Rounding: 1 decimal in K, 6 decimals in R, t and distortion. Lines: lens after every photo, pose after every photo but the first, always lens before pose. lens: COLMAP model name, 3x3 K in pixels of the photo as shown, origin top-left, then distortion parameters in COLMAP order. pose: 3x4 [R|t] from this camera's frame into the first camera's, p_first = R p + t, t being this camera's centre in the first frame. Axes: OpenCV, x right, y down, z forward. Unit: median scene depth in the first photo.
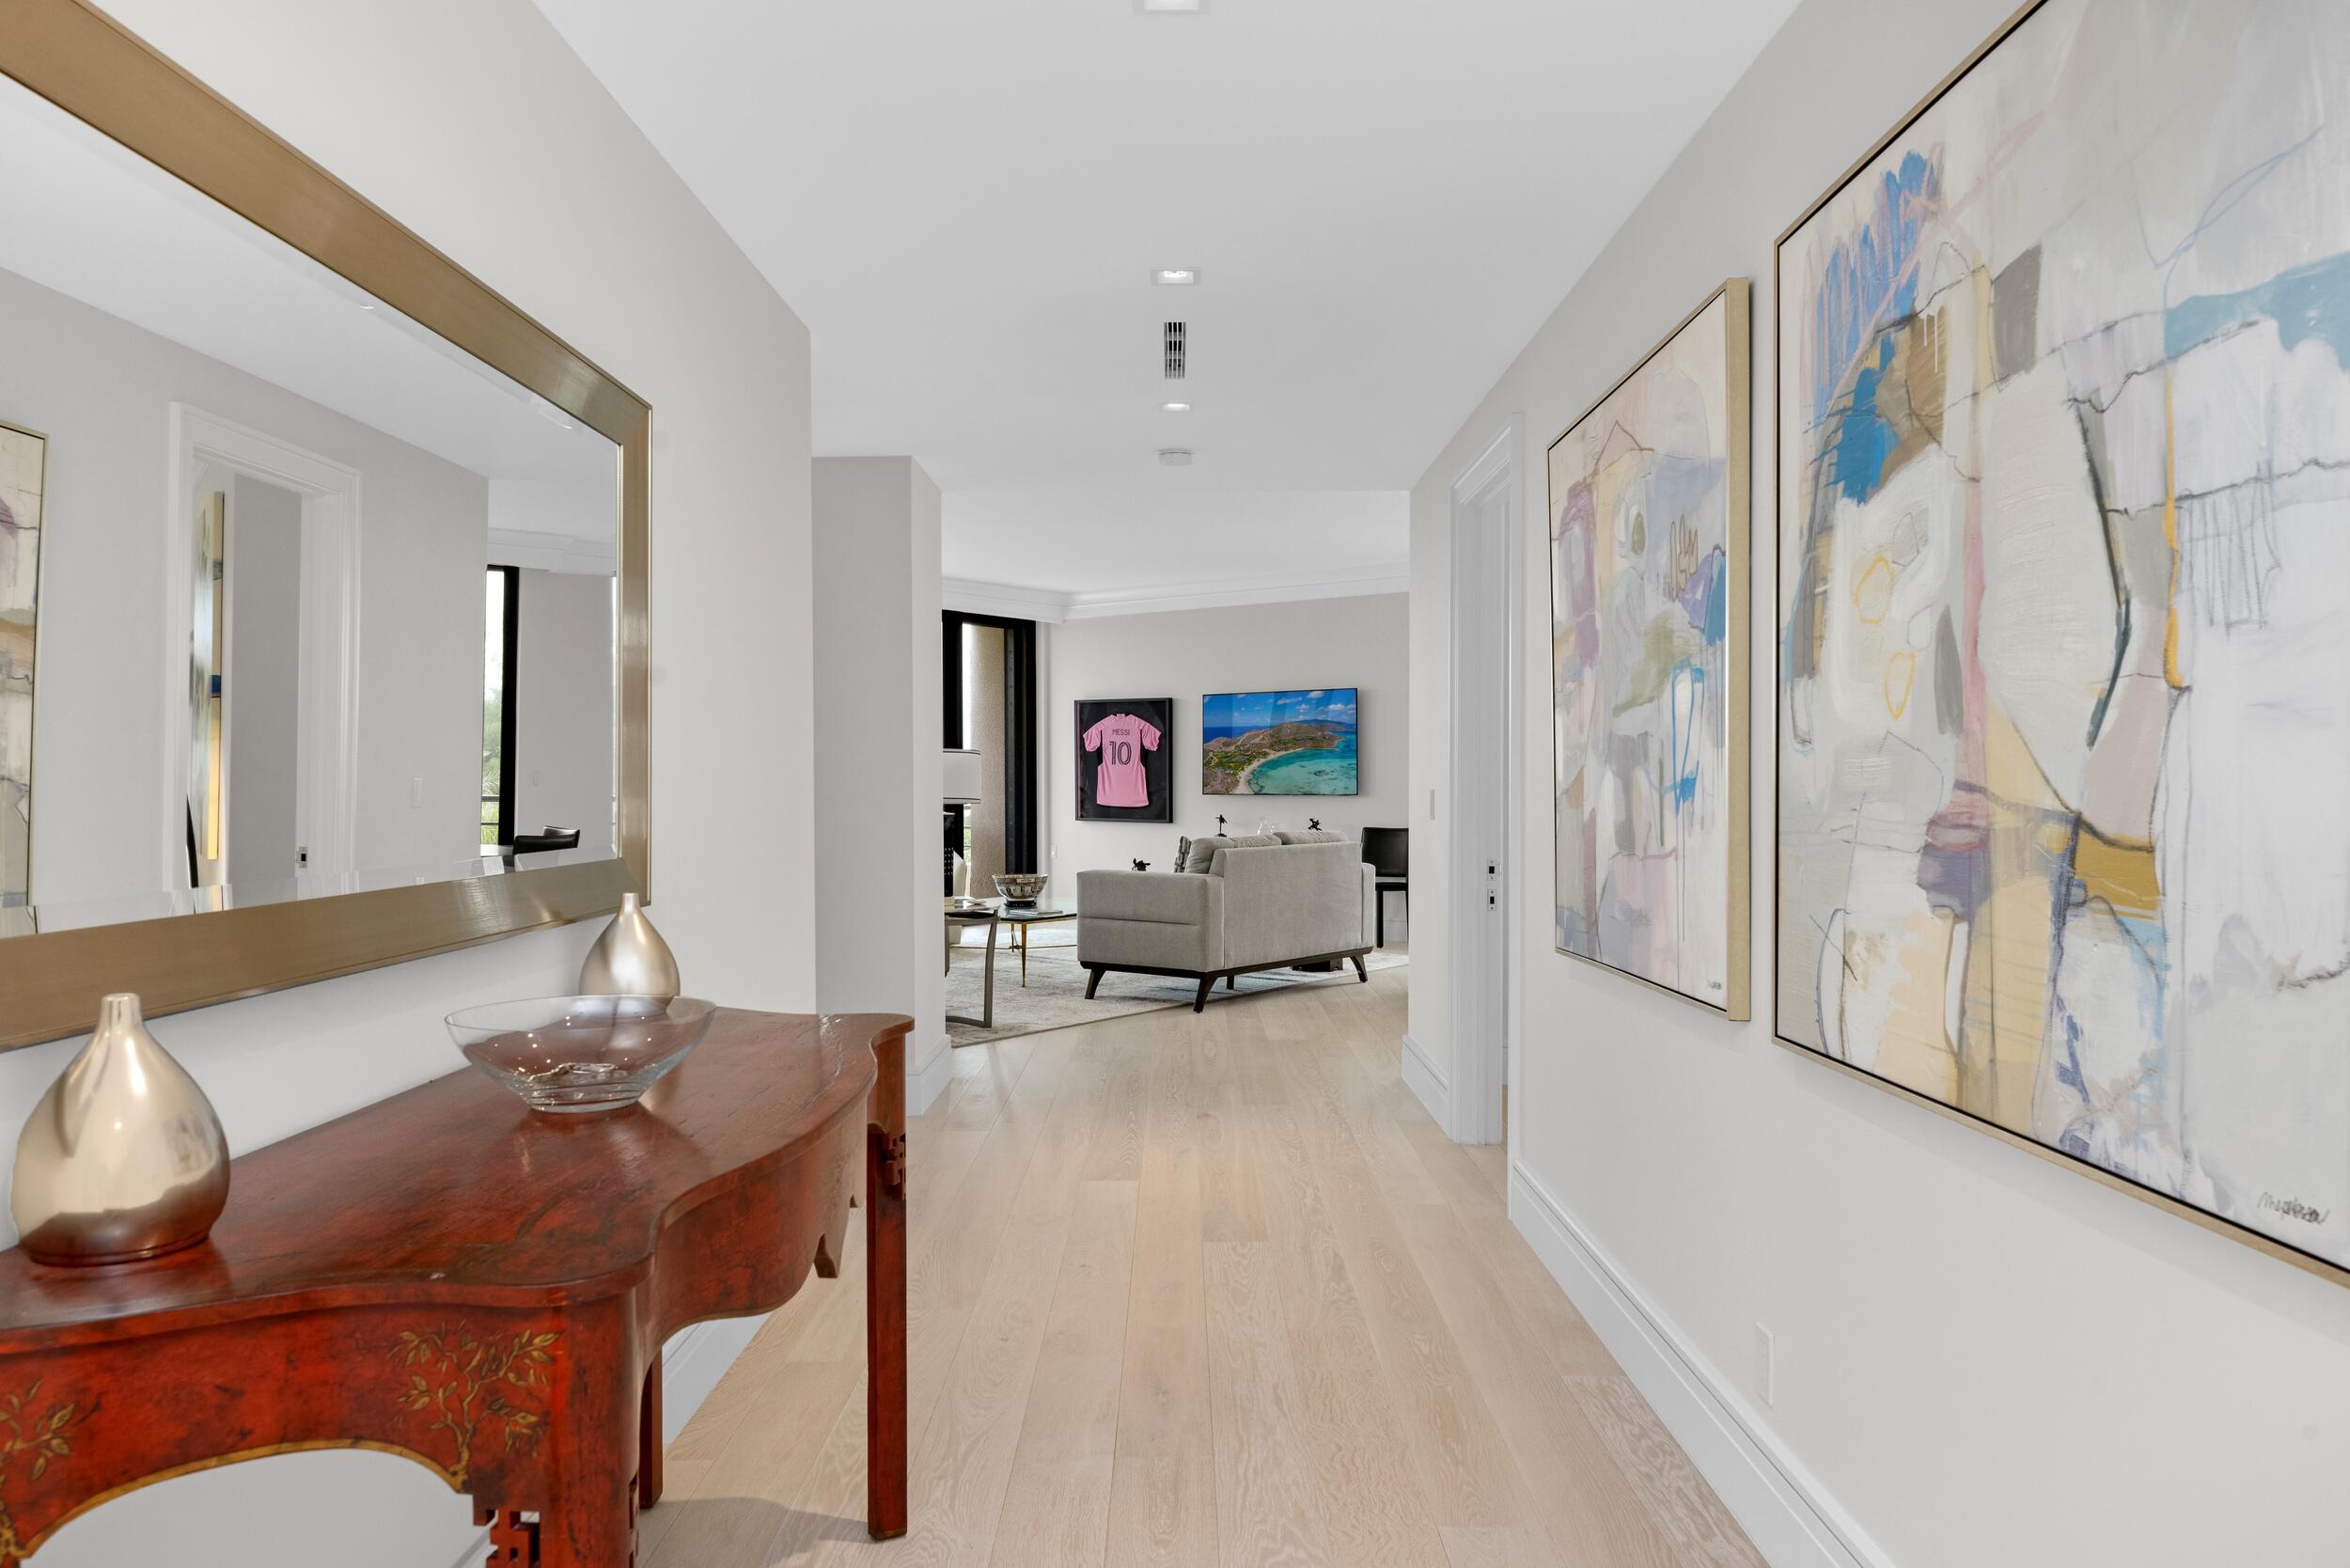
lens RADIAL K [[1577.2, 0, 1175.2], [0, 1577.2, 784.3], [0, 0, 1]] dist [0.000119, 0.000013]
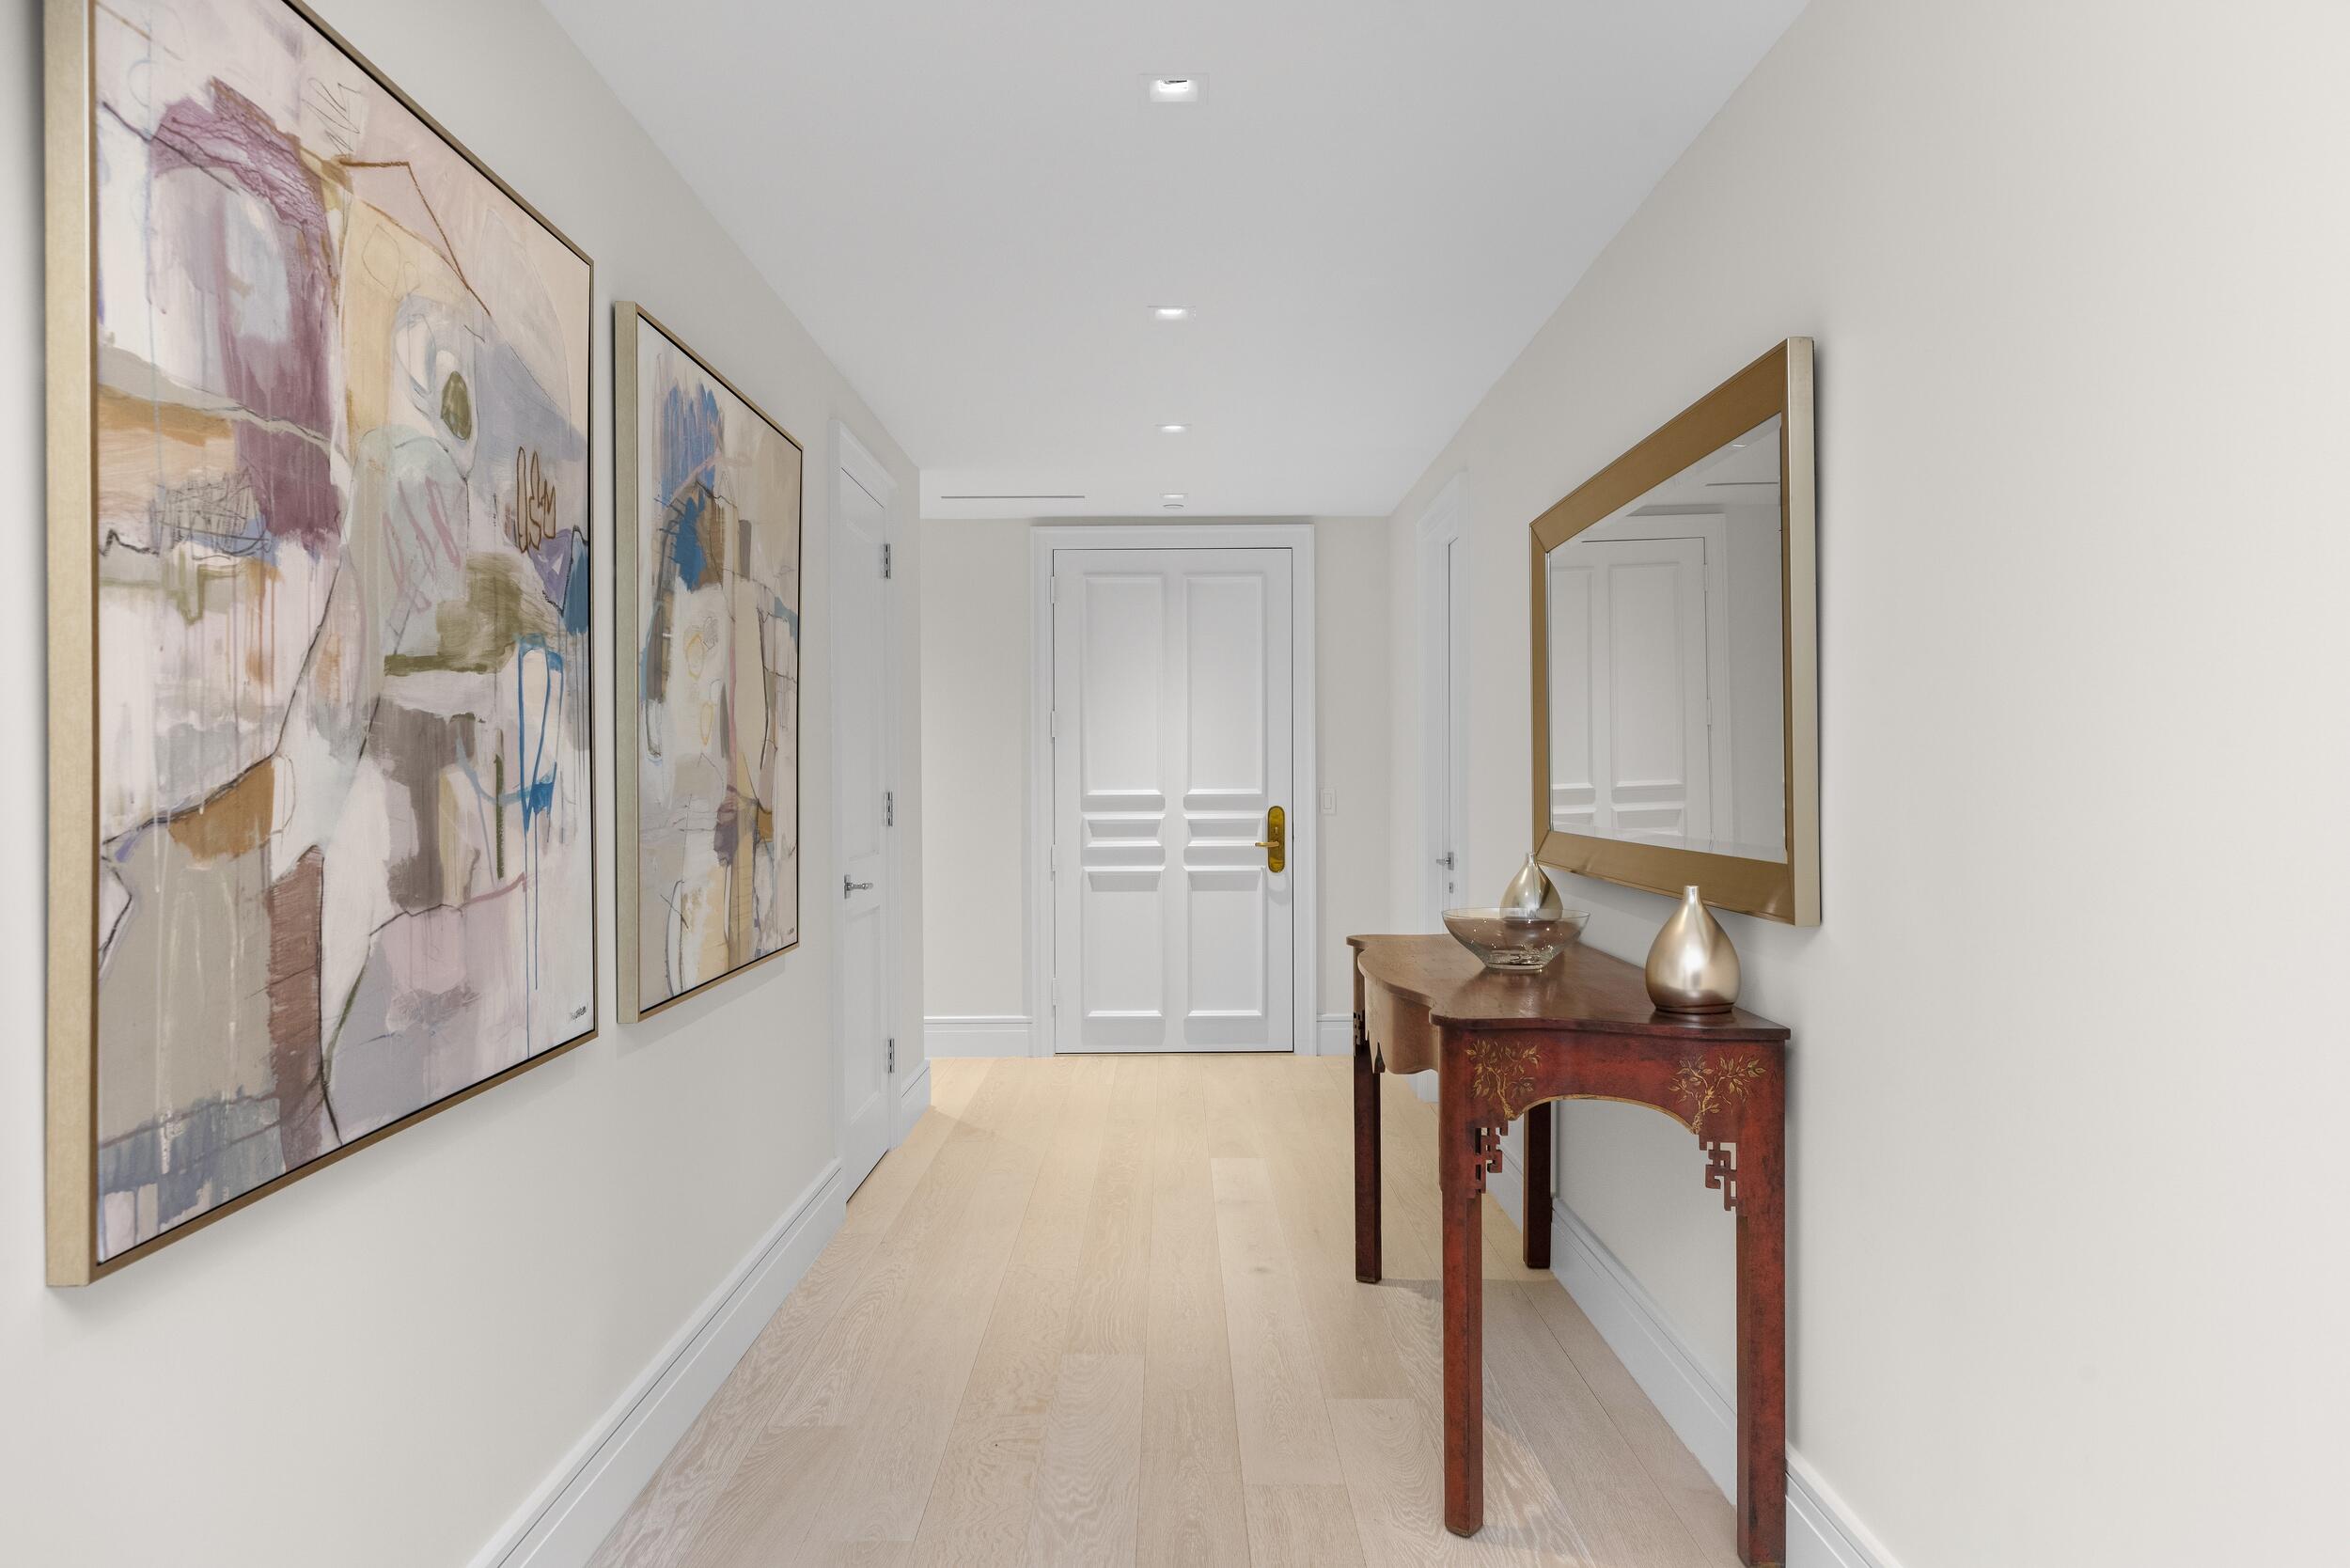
lens RADIAL K [[1689.8, 0, 1175.4], [0, 1689.8, 775.1], [0, 0, 1]] dist [0.000378, 0.000072]
pose [[-0.999972, 0.006530, -0.003730, 0.003543], [0.006536, 0.999977, -0.001604, -0.005071], [0.003720, -0.001628, -0.999992, 2.066035]]
